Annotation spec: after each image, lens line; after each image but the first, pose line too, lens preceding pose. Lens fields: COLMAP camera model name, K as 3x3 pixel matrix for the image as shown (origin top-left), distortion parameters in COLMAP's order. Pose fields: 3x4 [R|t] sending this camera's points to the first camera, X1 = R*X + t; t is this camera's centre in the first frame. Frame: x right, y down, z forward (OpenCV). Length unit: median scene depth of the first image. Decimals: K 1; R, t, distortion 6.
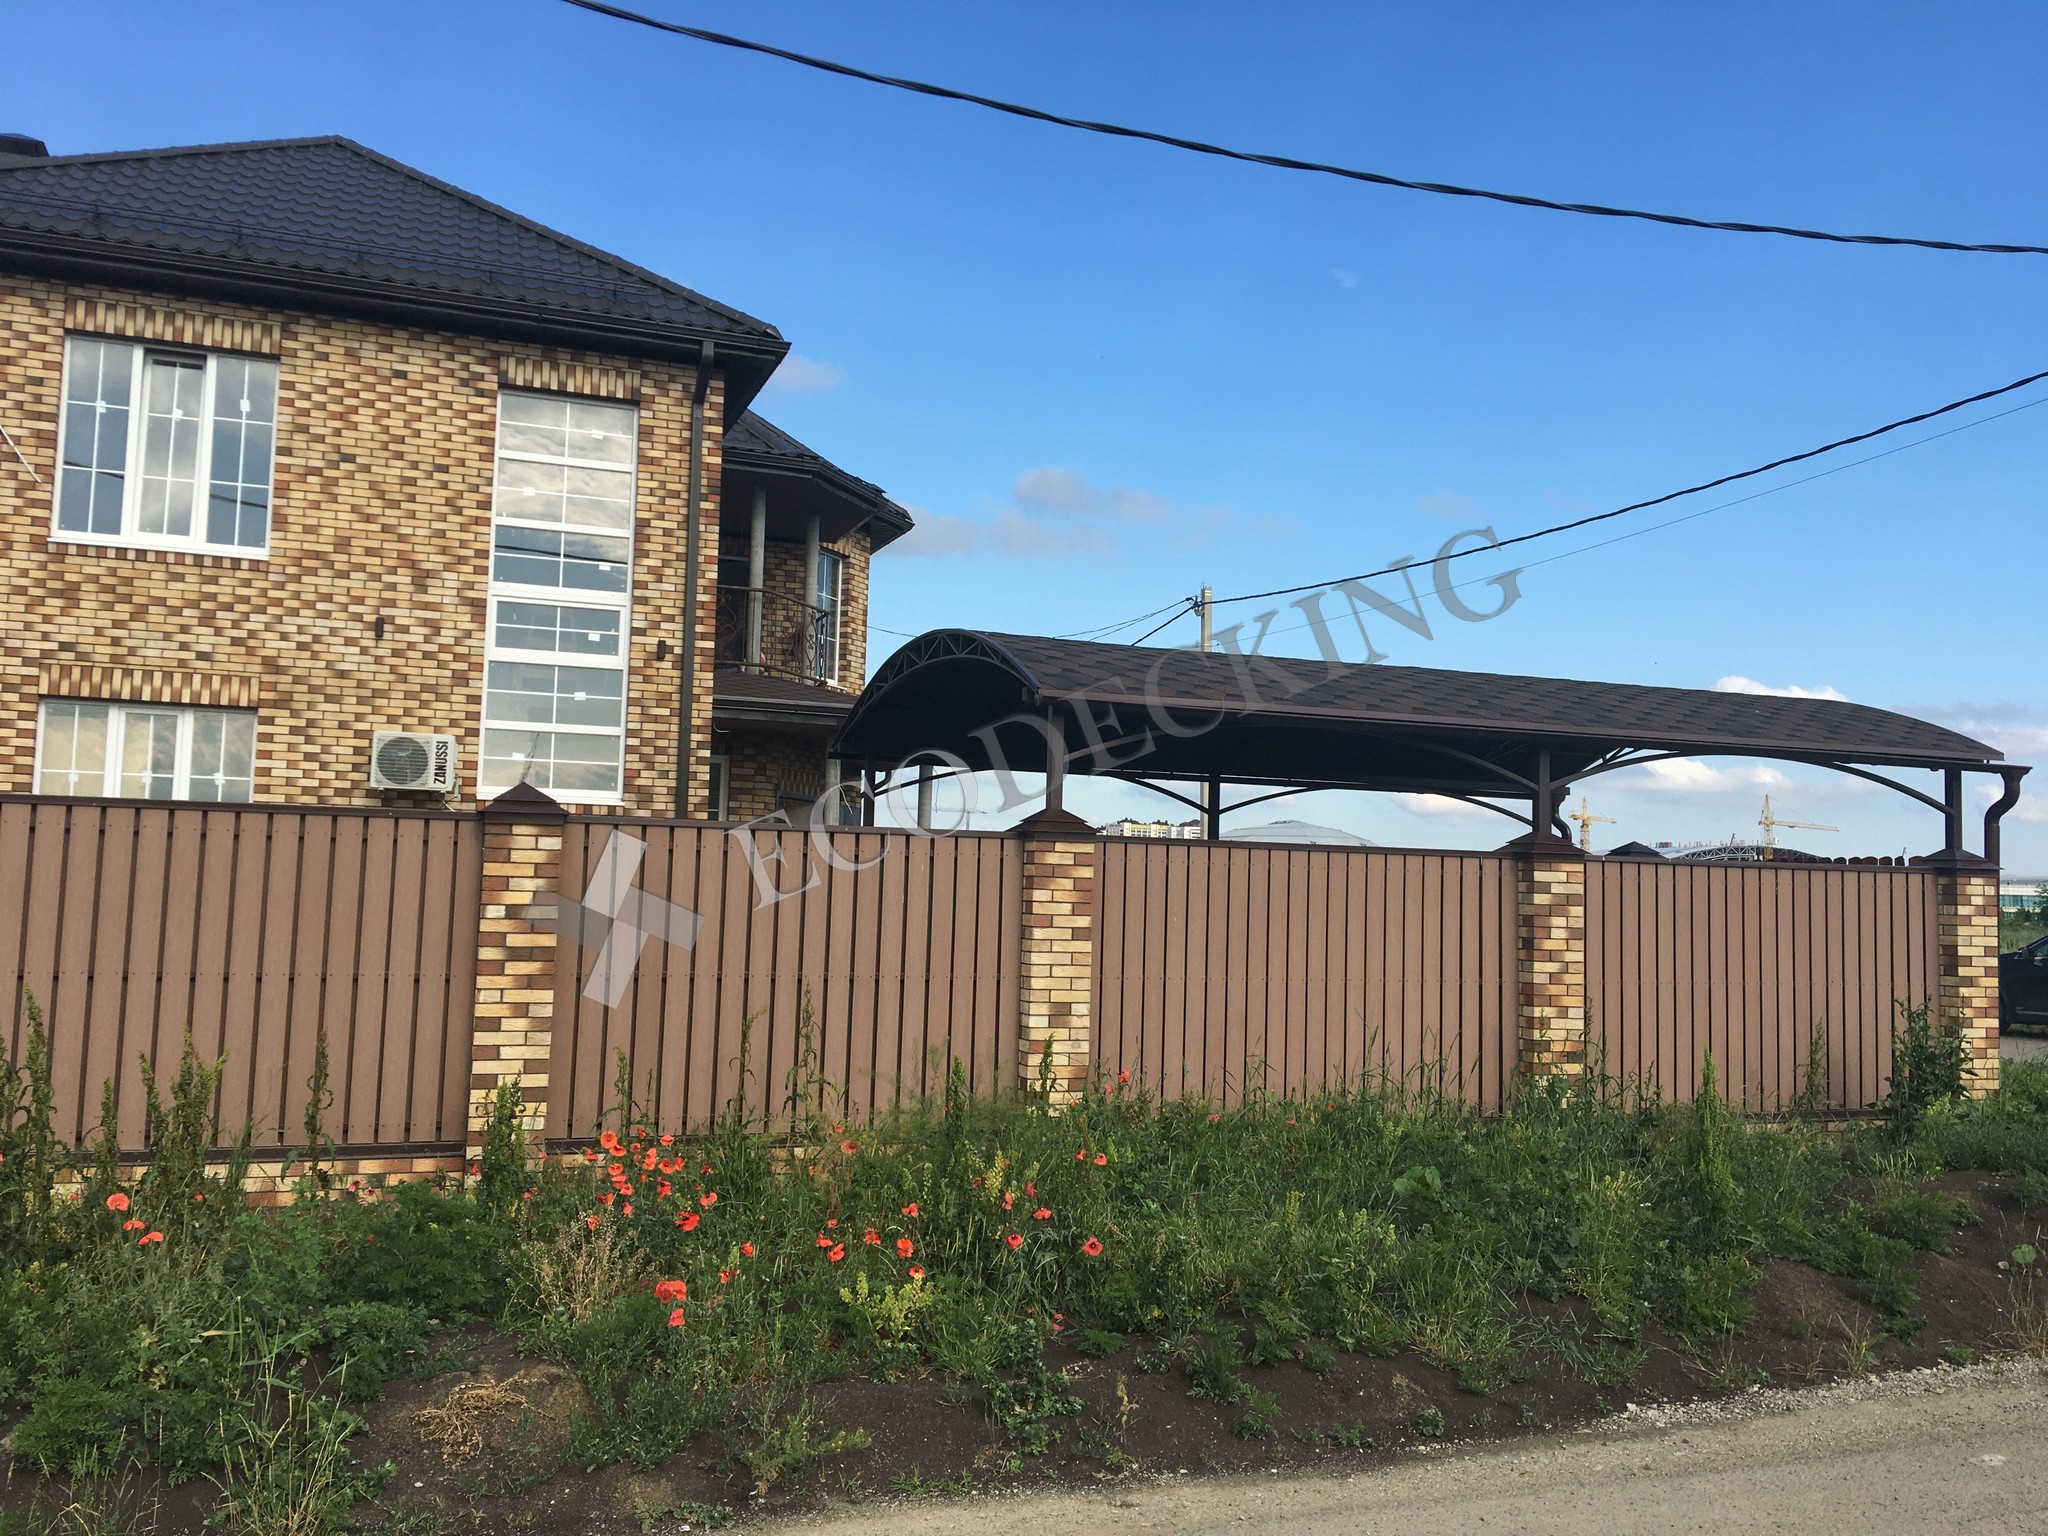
lens RADIAL K [[1705.9, 0, 1020.5], [0, 1705.9, 759.0], [0, 0, 1]] dist [0.102718, -0.179192]
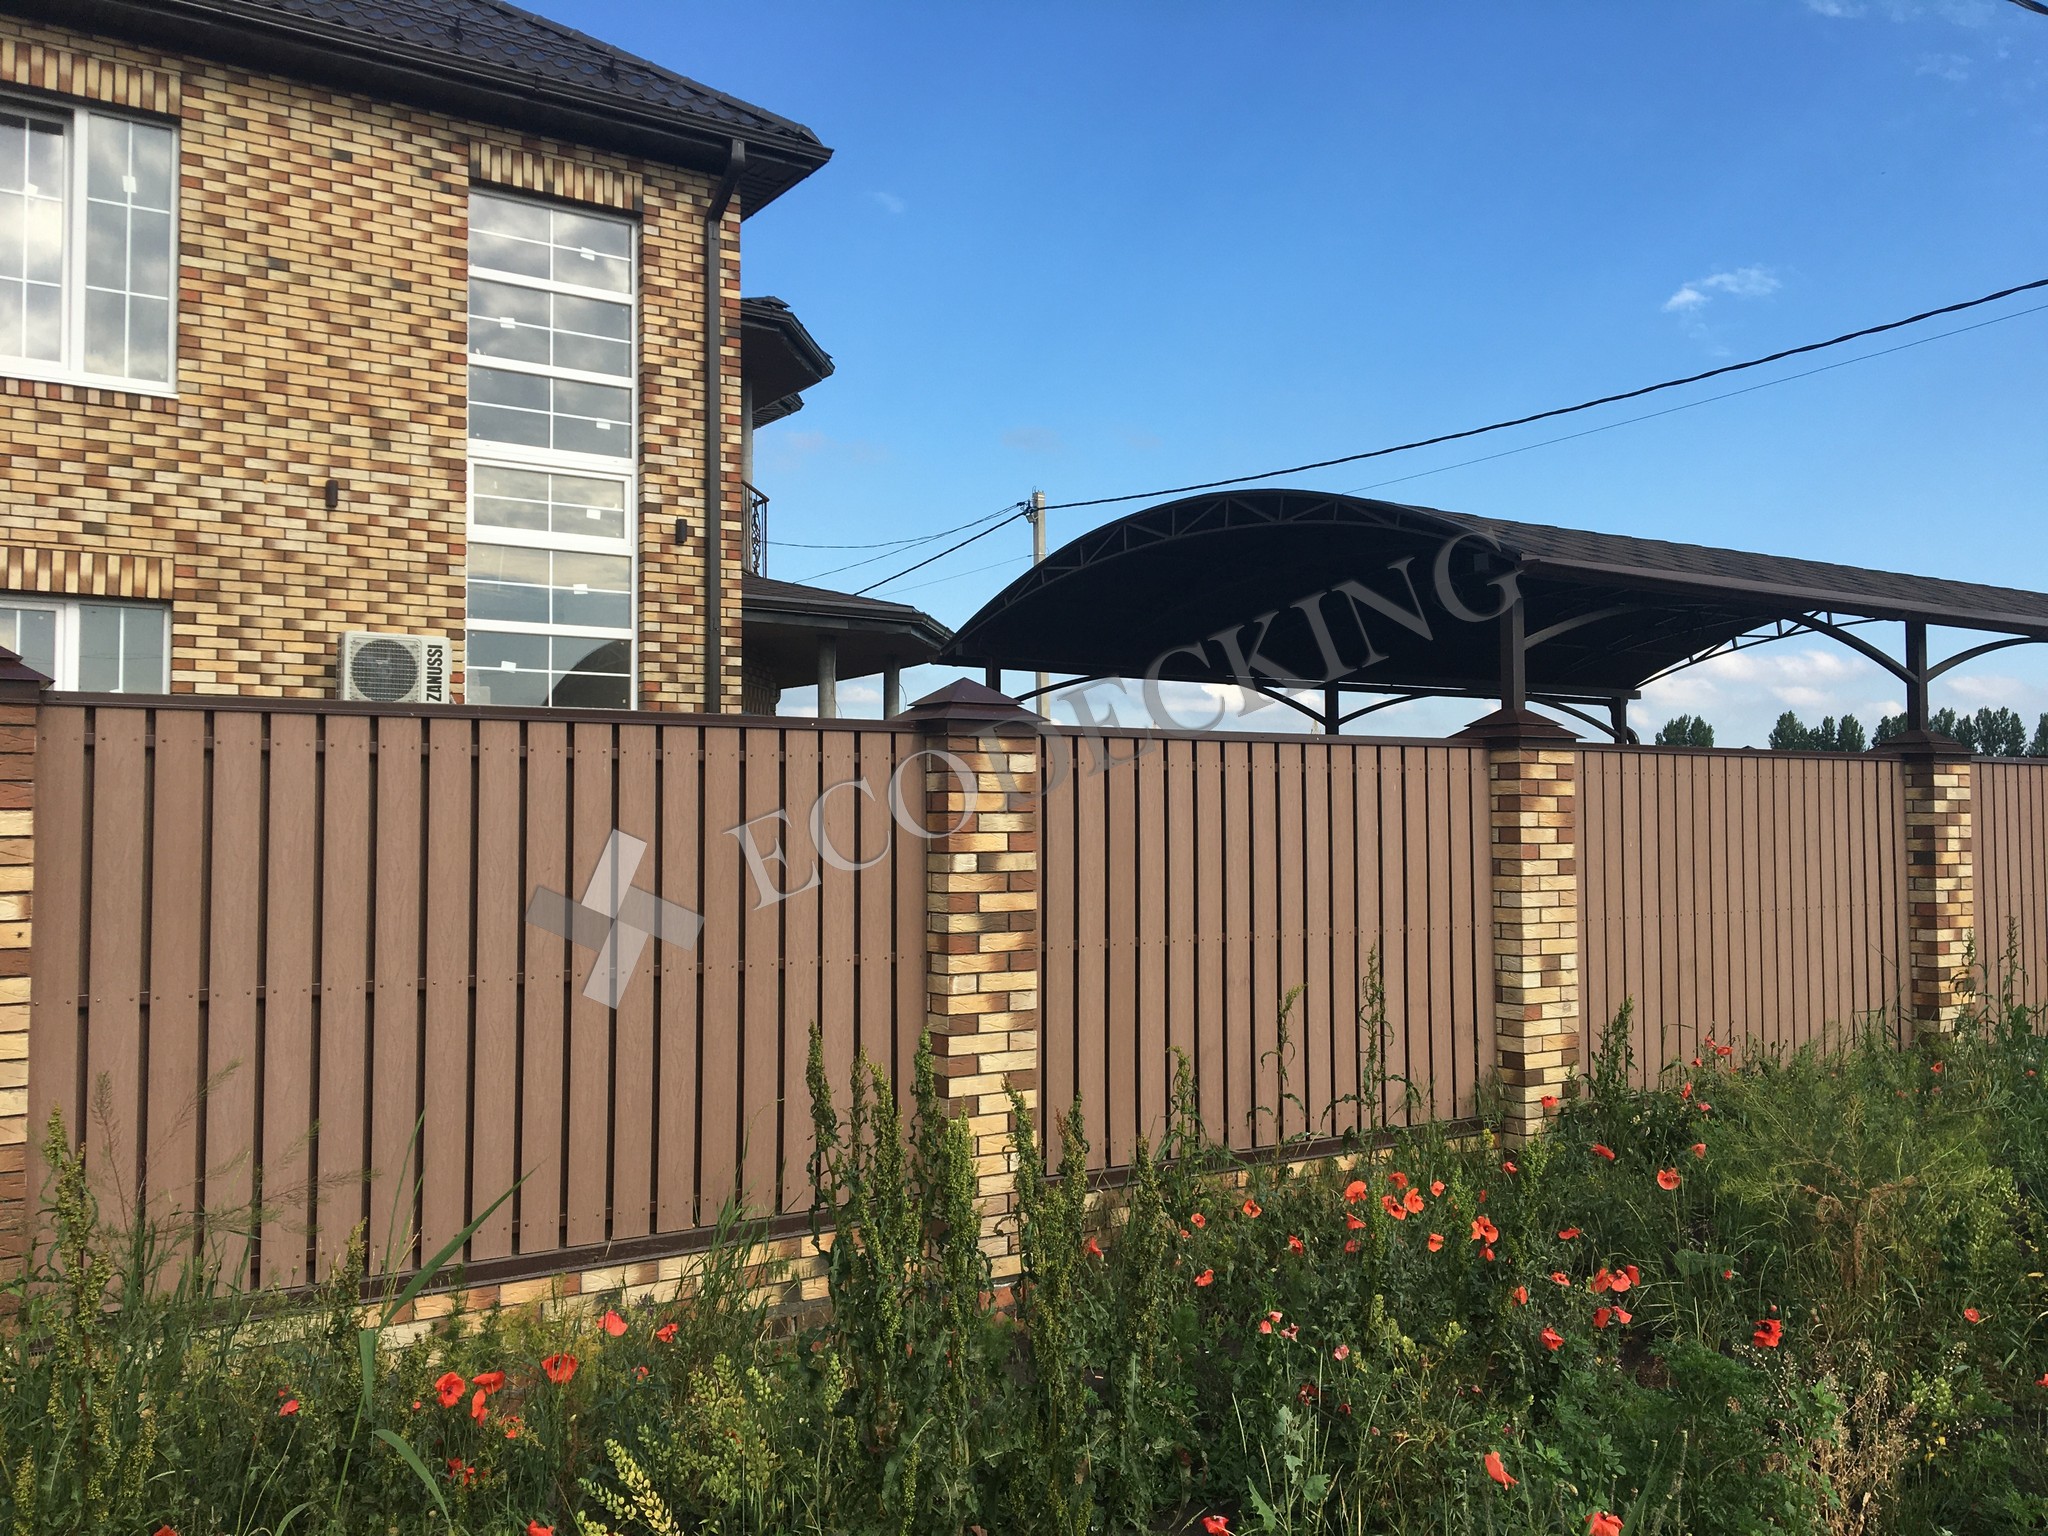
lens RADIAL K [[1712.5, 0, 1021.9], [0, 1712.5, 760.6], [0, 0, 1]] dist [0.062717, -0.082782]
pose [[0.970540, -0.022156, 0.239919, -0.262881], [0.012131, 0.998993, 0.043185, 0.010749], [-0.240635, -0.039002, 0.969832, 0.193195]]
